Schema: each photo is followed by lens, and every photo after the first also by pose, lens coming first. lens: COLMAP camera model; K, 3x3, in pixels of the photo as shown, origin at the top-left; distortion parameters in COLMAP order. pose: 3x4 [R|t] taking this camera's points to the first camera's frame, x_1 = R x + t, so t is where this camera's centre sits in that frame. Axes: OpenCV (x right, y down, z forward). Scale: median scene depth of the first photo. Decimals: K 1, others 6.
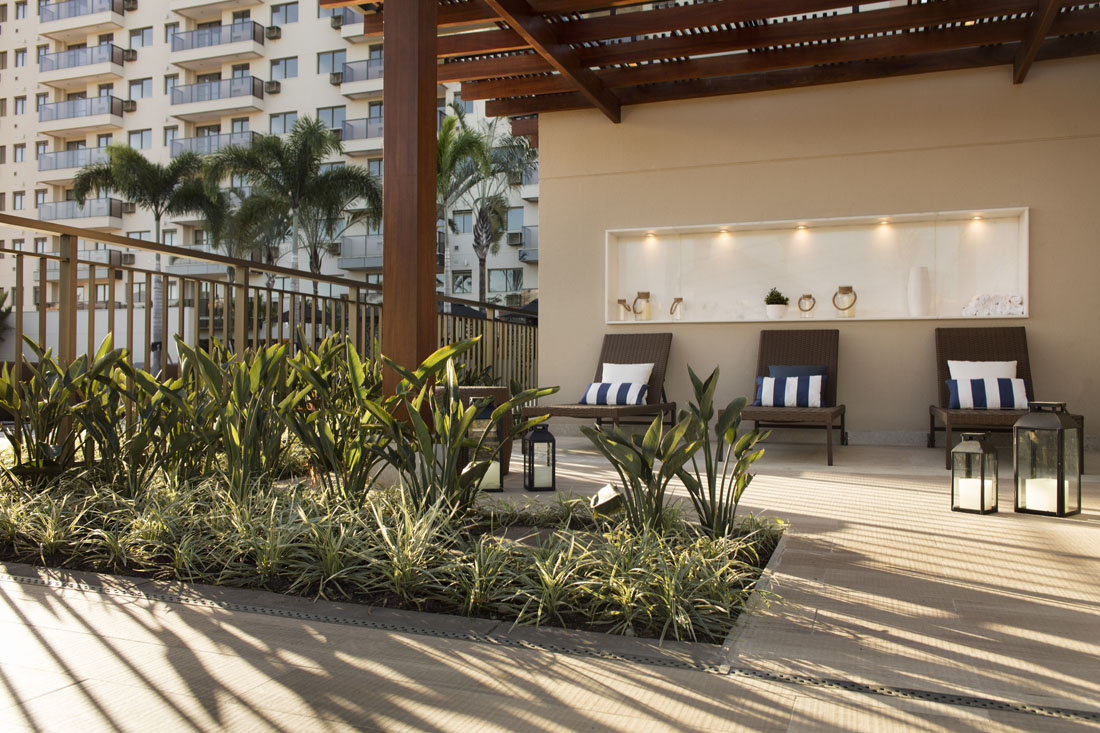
lens RADIAL K [[887.6, 0, 550.0], [0, 887.6, 366.5], [0, 0, 1]] dist [0.020034, -0.004189]
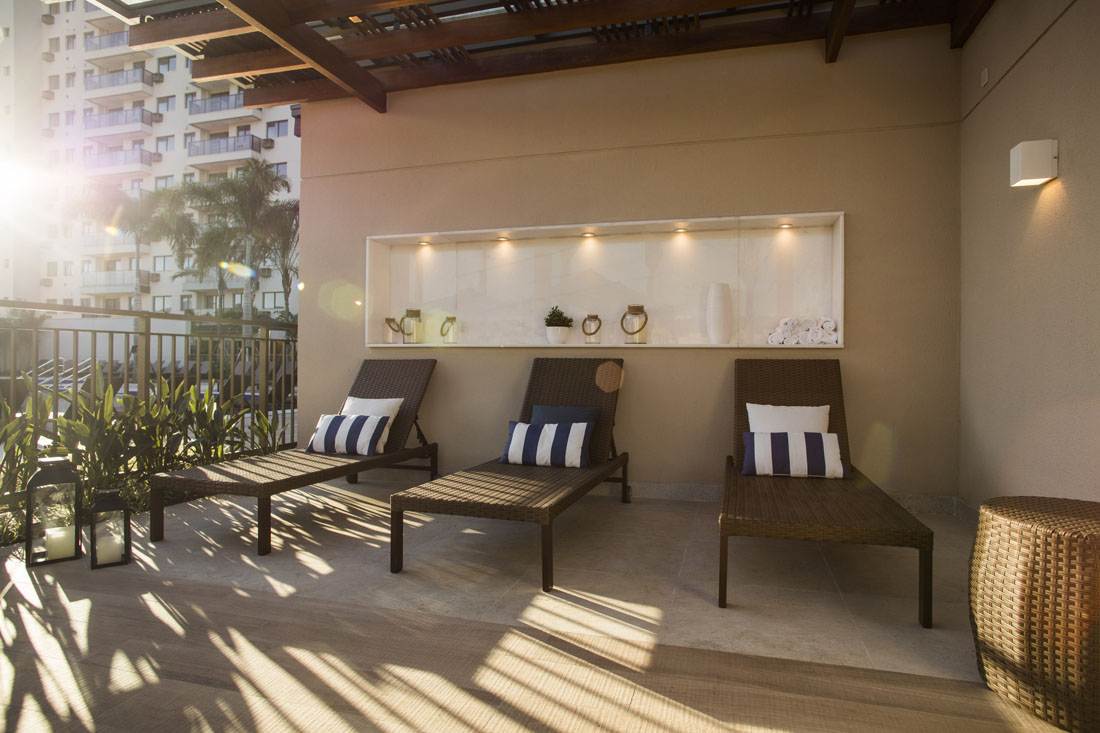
lens RADIAL K [[654.5, 0, 550.0], [0, 654.5, 366.5], [0, 0, 1]] dist [-0.039701, 0.003703]
pose [[0.997290, 0.004418, 0.073443, 0.194342], [-0.005033, 0.999954, 0.008194, -0.035516], [-0.073403, -0.008542, 0.997266, 0.369377]]
